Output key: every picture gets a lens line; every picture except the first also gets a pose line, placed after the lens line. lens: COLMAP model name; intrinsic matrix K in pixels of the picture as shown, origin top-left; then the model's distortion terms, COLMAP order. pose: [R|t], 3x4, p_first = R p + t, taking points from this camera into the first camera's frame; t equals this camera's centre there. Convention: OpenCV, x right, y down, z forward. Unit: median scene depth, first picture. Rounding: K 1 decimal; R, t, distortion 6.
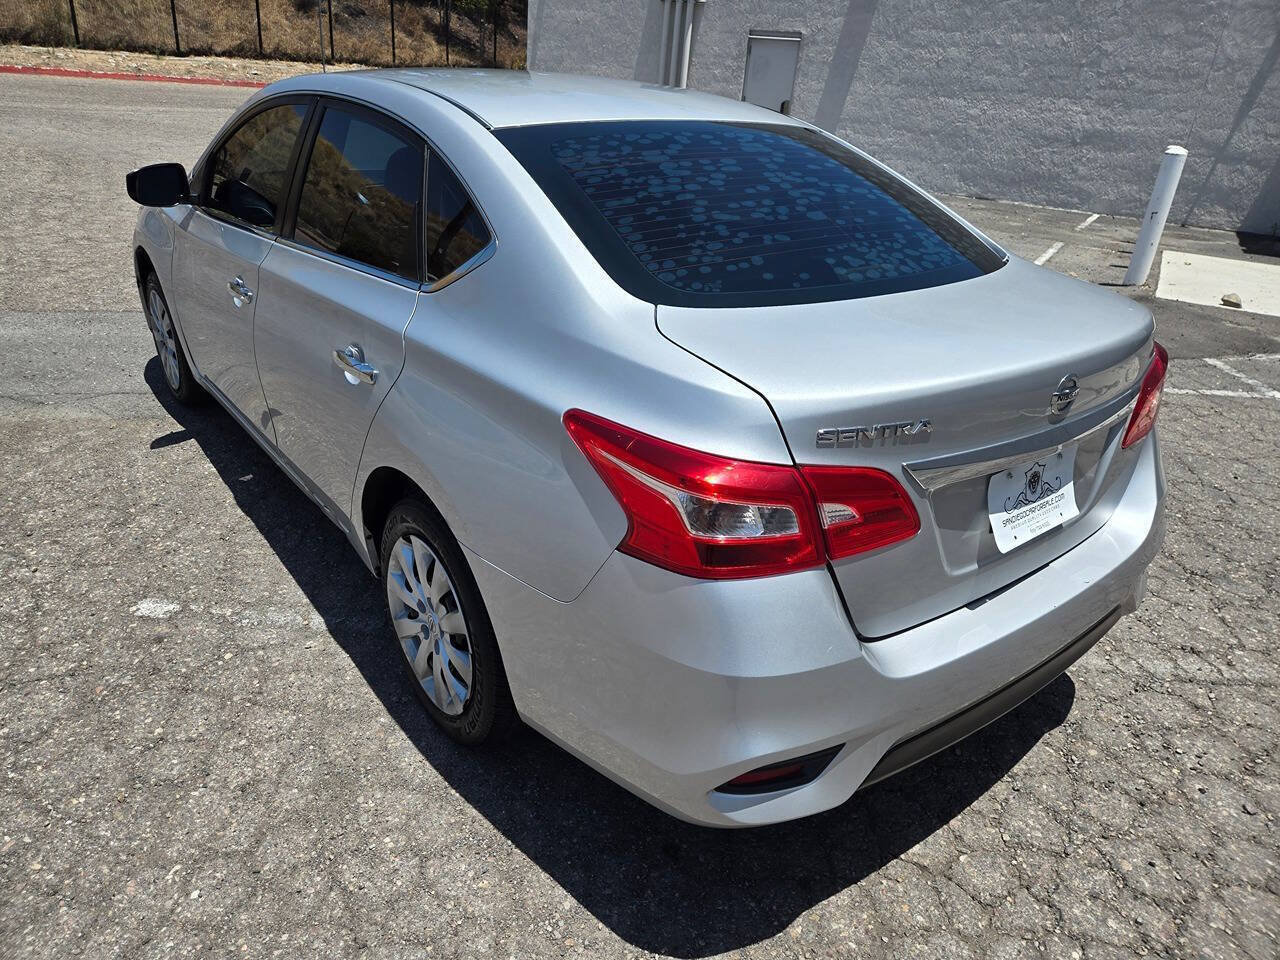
lens RADIAL K [[848.8, 0, 641.1], [0, 848.8, 483.1], [0, 0, 1]] dist [0.072676, -0.056641]
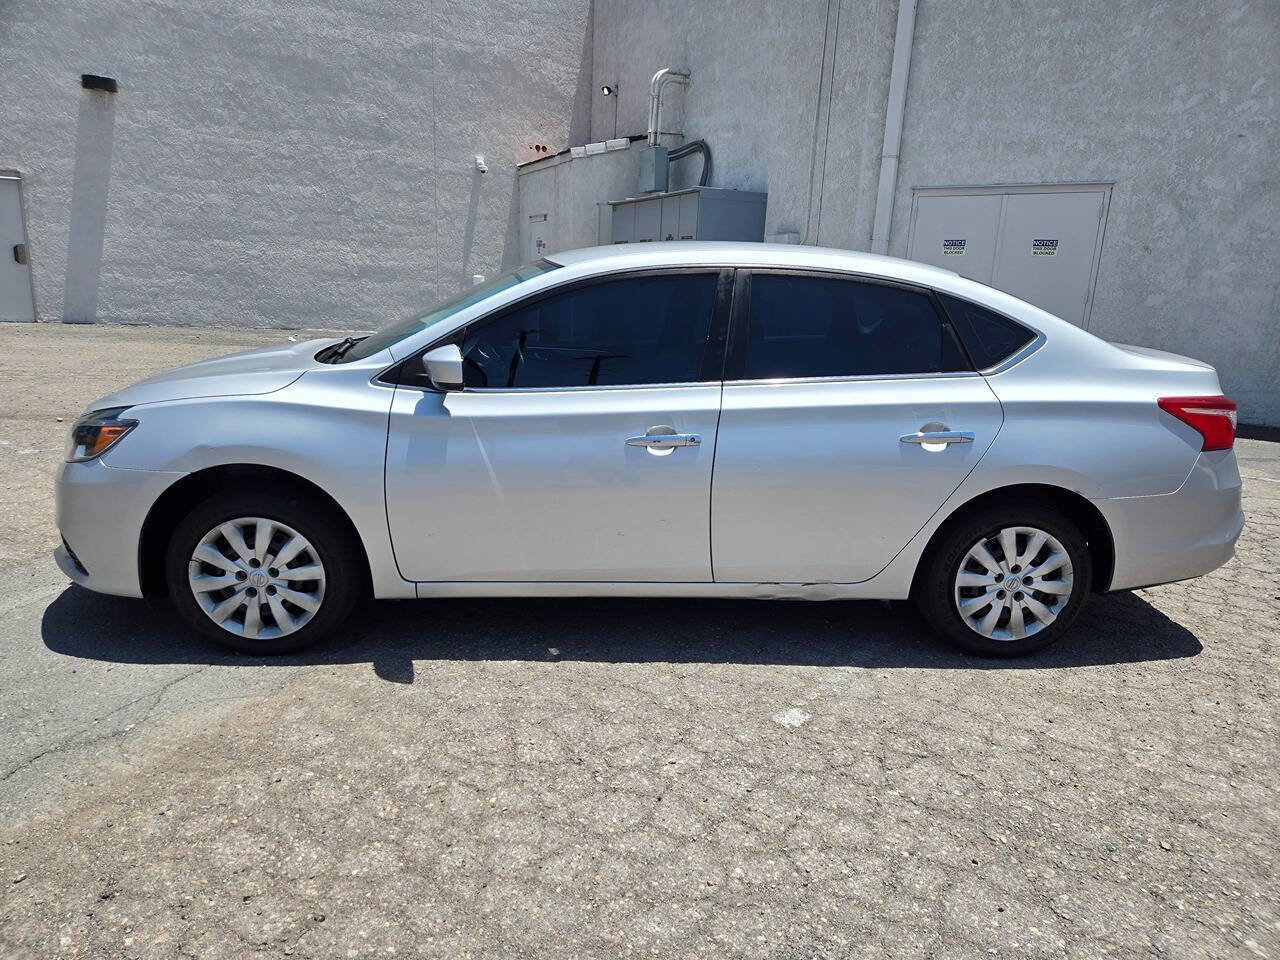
lens RADIAL K [[848.8, 0, 640.3], [0, 848.8, 492.8], [0, 0, 1]] dist [0.072676, -0.056641]
pose [[0.563859, -0.254872, 0.785559, -1.844259], [0.352407, 0.934497, 0.050244, -0.308861], [-0.746909, 0.248506, 0.616743, 0.522110]]
